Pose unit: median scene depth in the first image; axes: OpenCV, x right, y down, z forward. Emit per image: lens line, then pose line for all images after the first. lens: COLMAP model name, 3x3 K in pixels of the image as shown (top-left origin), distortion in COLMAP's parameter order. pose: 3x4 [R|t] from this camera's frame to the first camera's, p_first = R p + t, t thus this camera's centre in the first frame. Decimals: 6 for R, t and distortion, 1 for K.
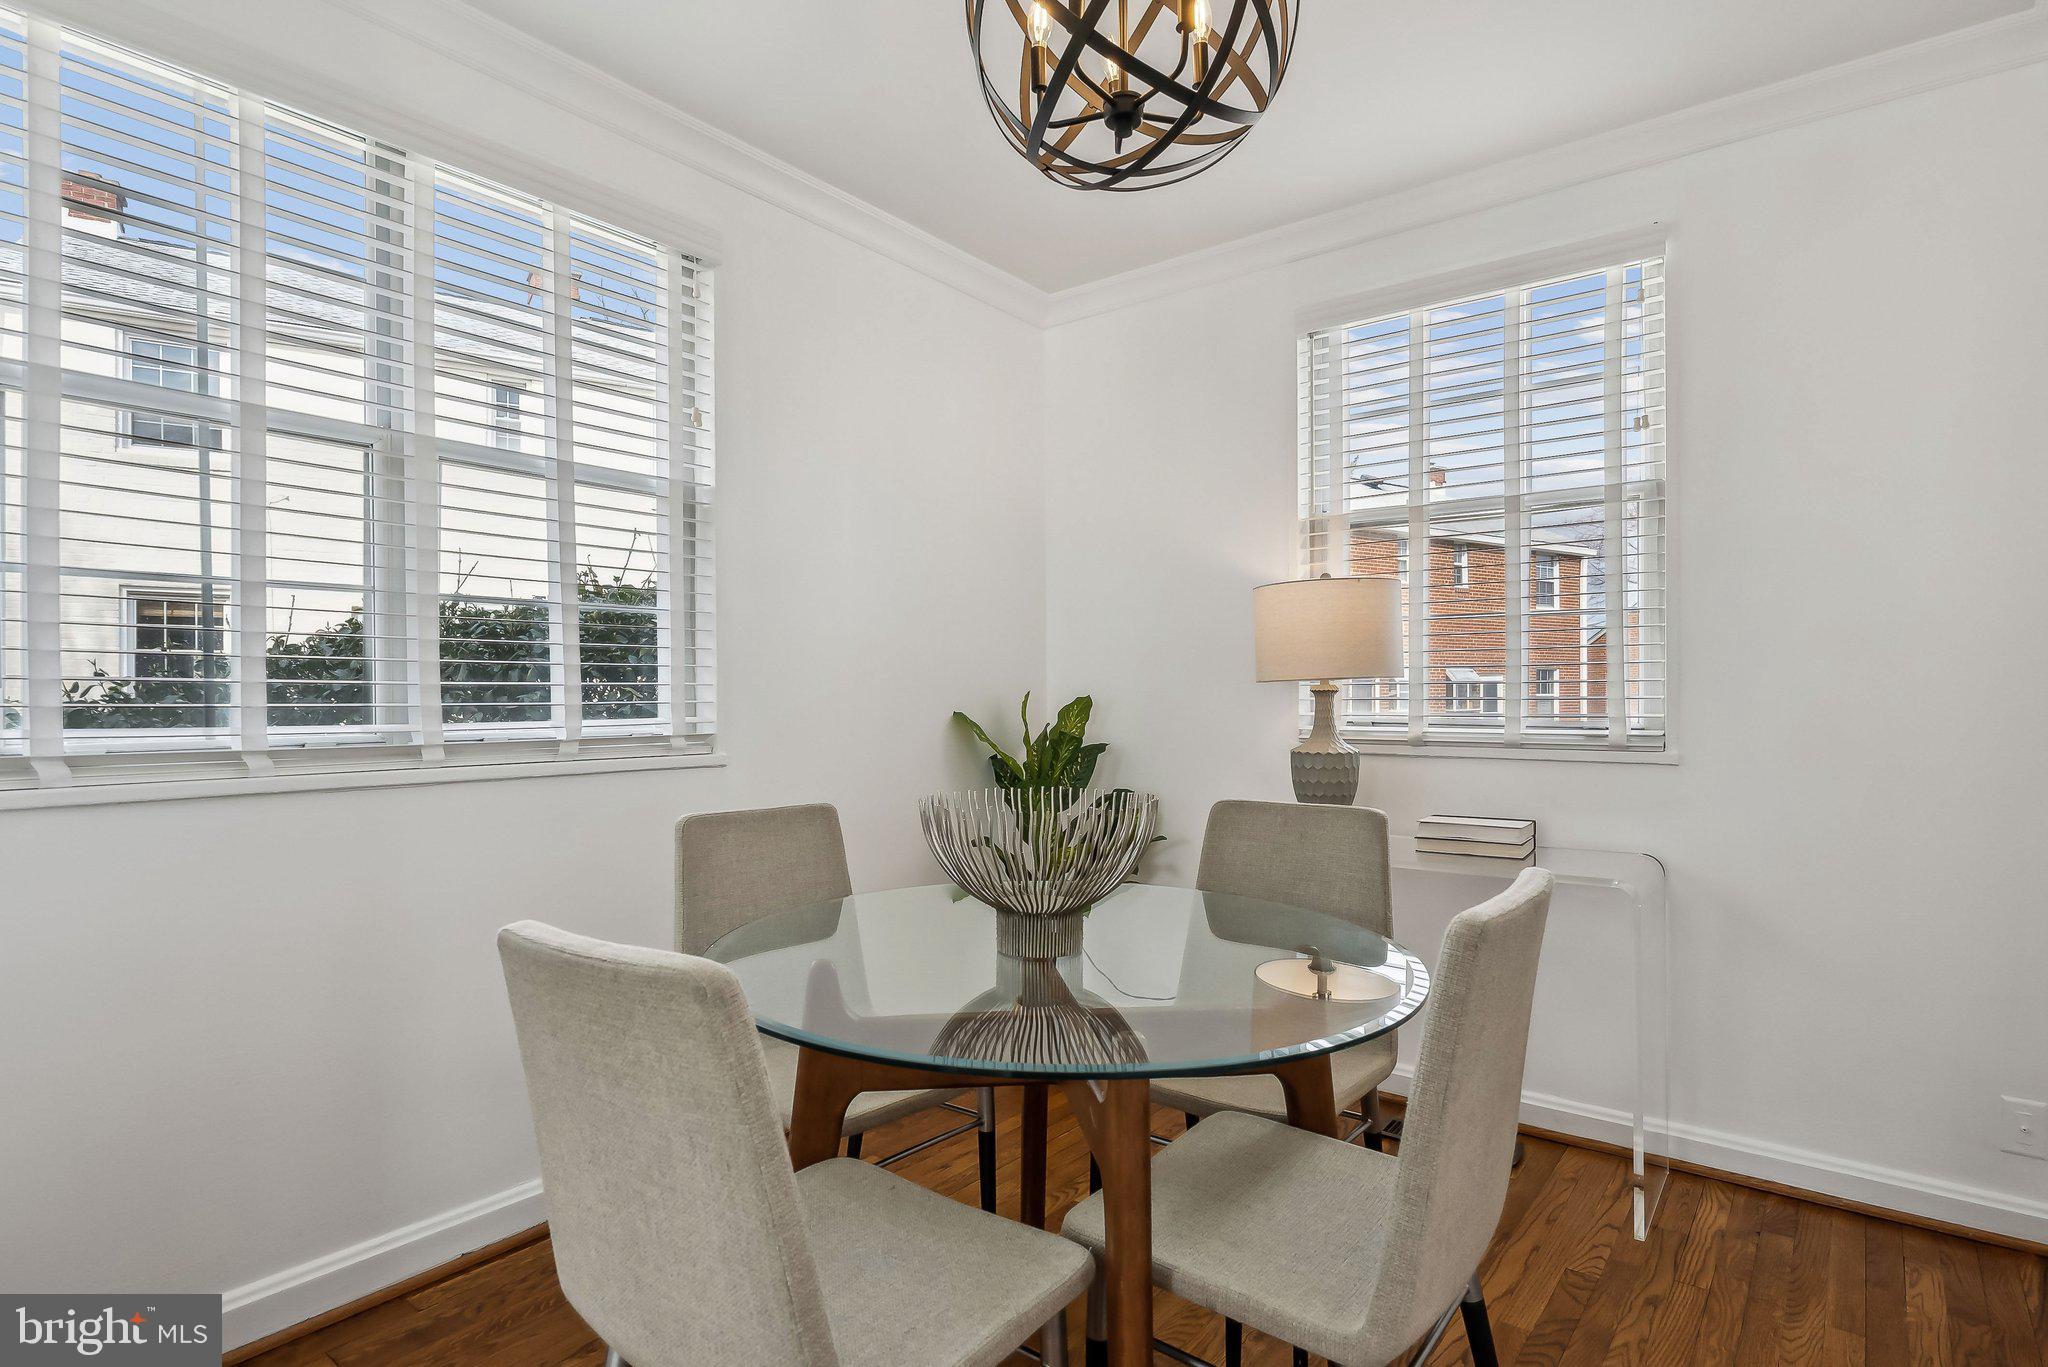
lens RADIAL K [[1059.6, 0, 1023.4], [0, 1059.6, 714.4], [0, 0, 1]] dist [-0.000735, -0.000098]
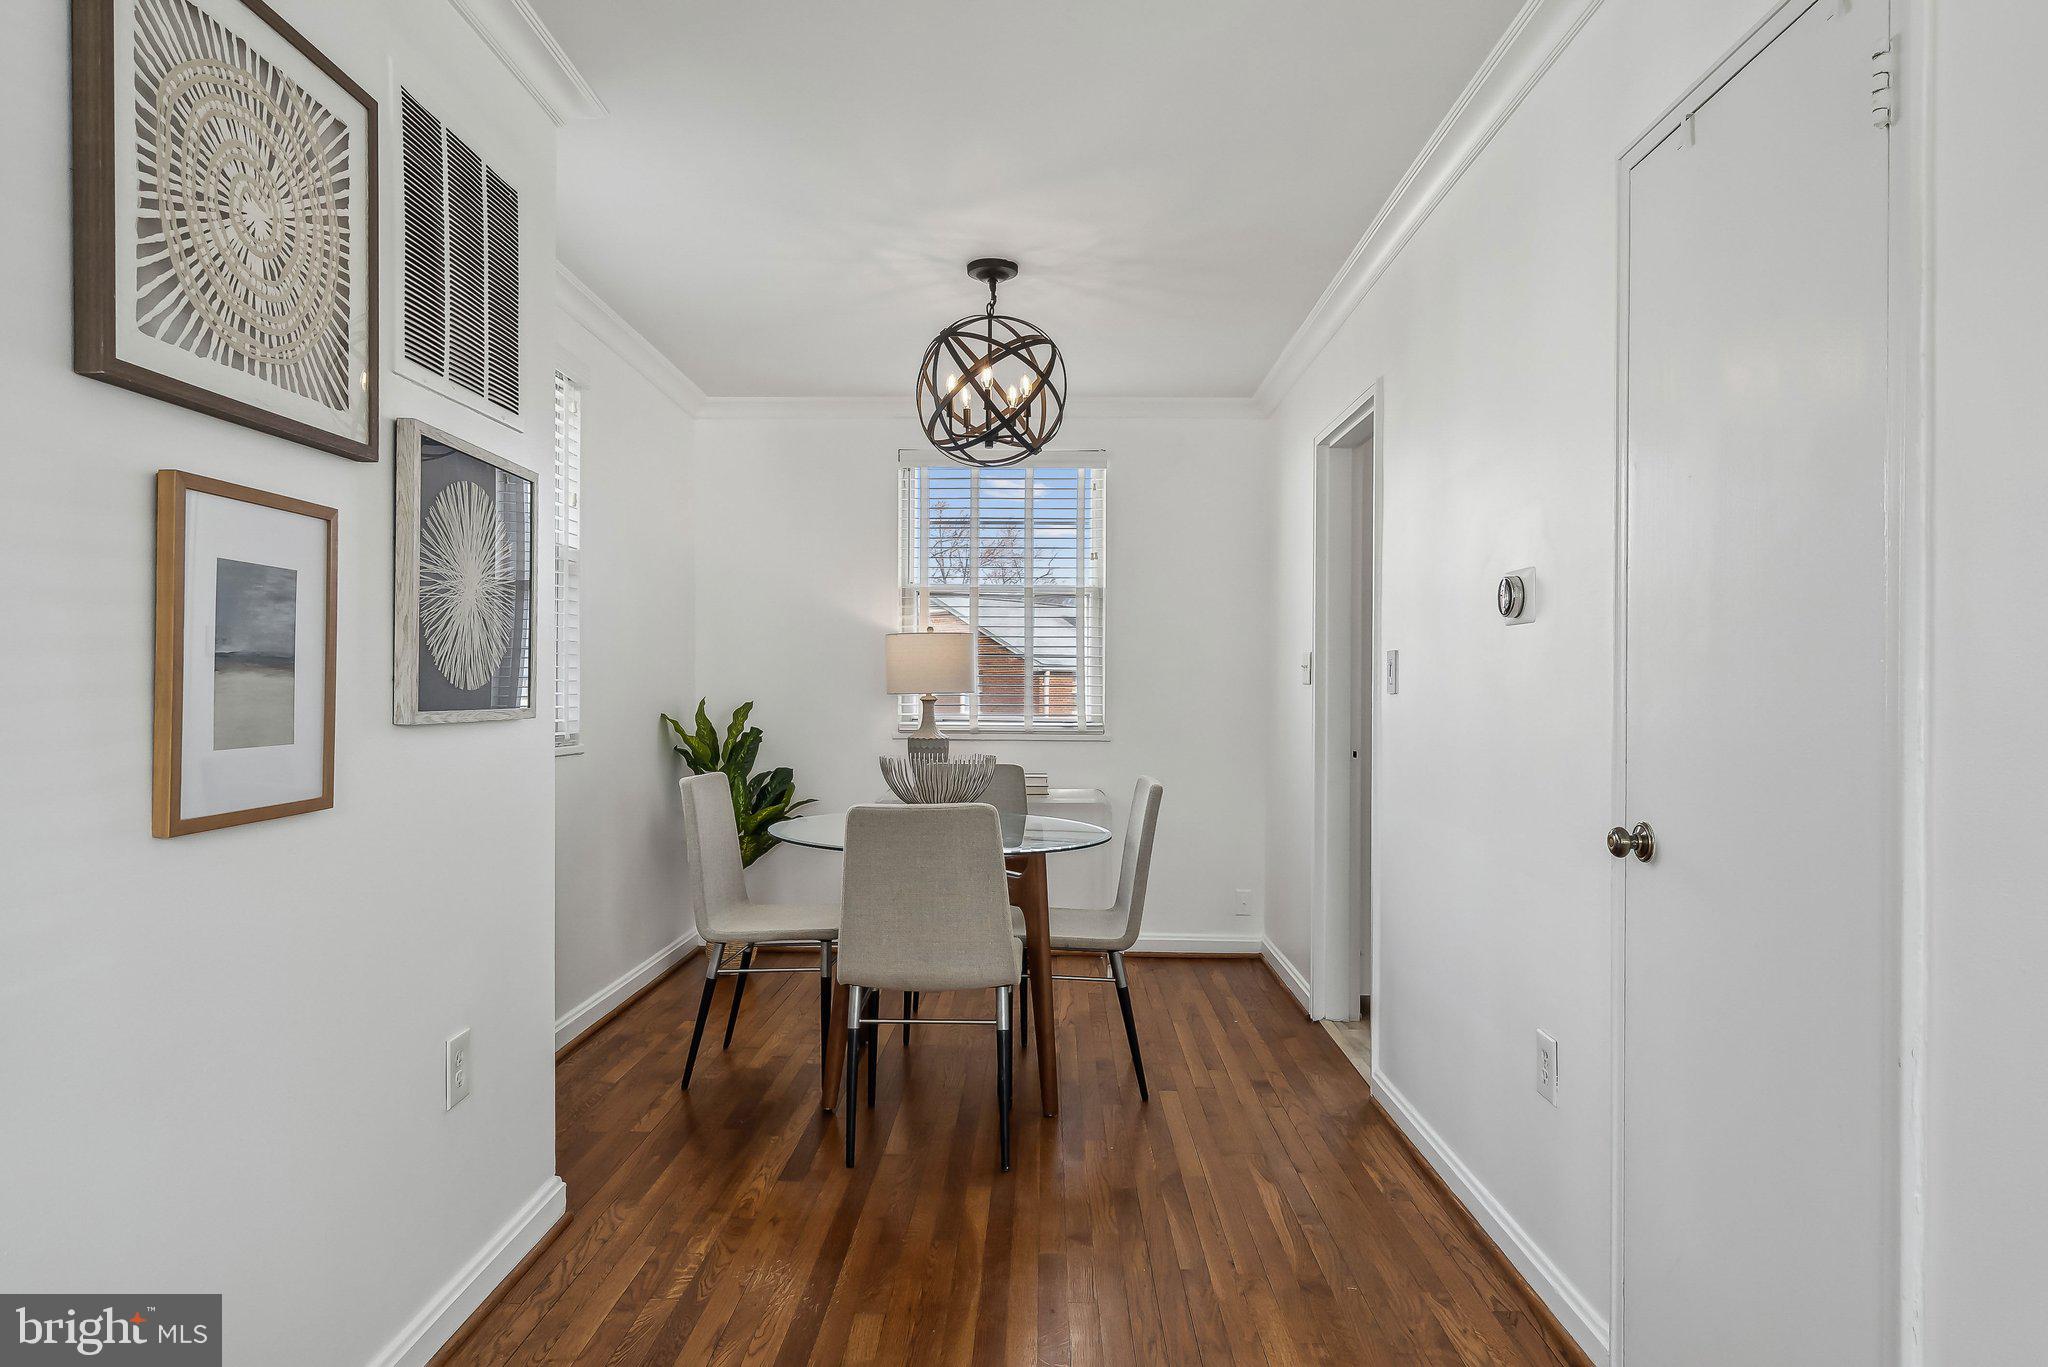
lens RADIAL K [[1194.4, 0, 1011.7], [0, 1194.4, 686.0], [0, 0, 1]] dist [0.008625, 0.002193]
pose [[0.796344, 0.010924, 0.604745, -0.710709], [0.005082, 0.999681, -0.024750, 0.001794], [-0.604822, 0.022782, 0.796035, -0.512352]]
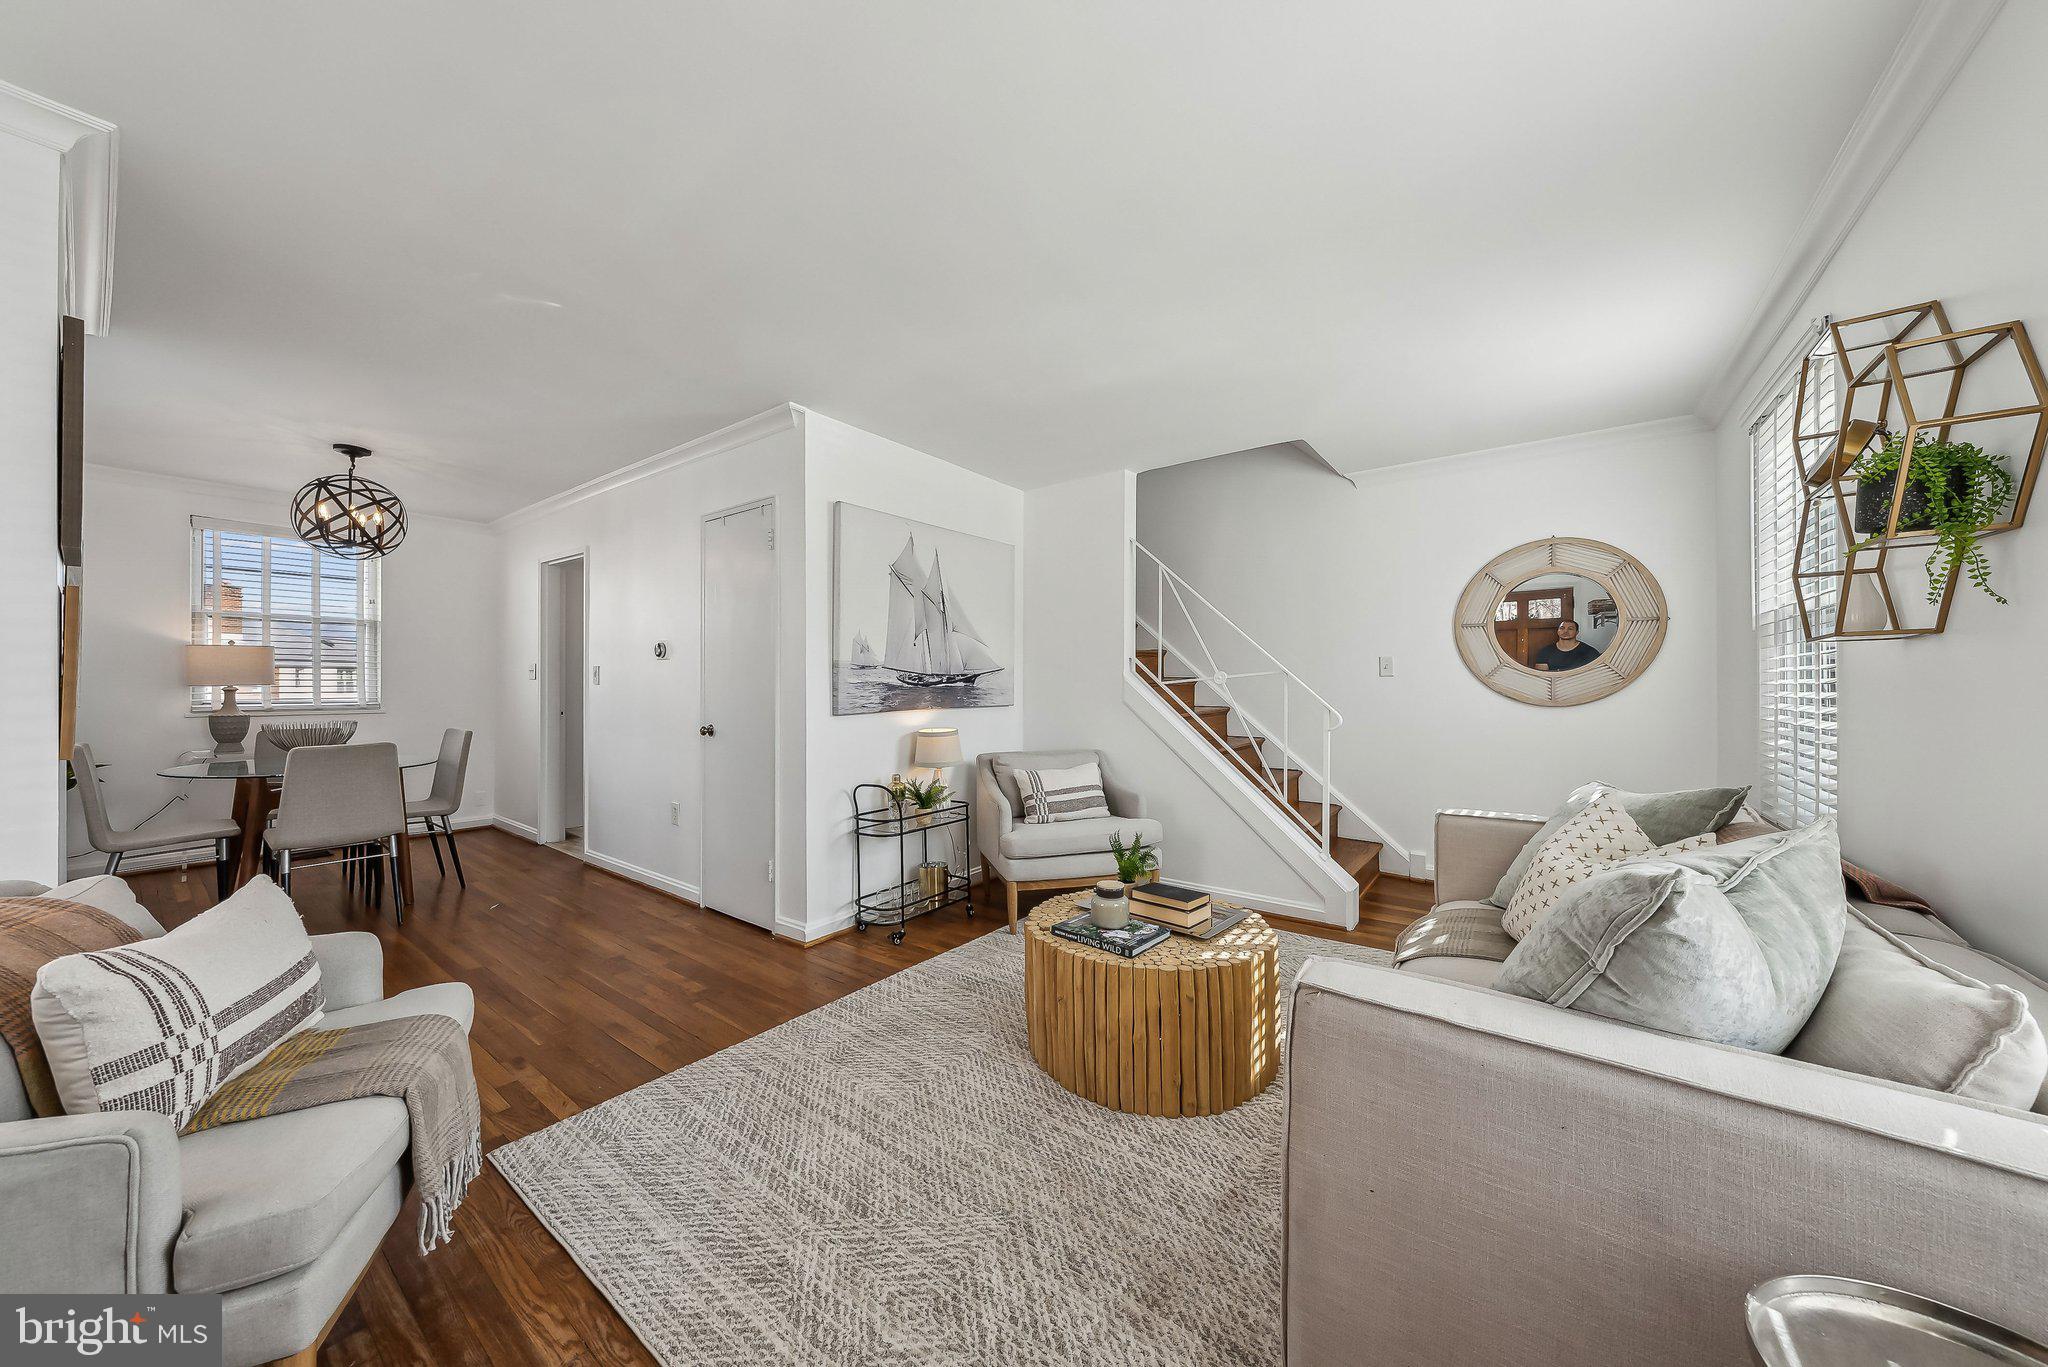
lens RADIAL K [[702.3, 0, 1016.1], [0, 702.3, 681.2], [0, 0, 1]] dist [-0.000421, 0.000048]
pose [[-0.026149, 0.005078, 0.999645, -1.345480], [0.020427, 0.999781, -0.004544, 0.001253], [-0.999449, 0.020301, -0.026247, -0.726114]]
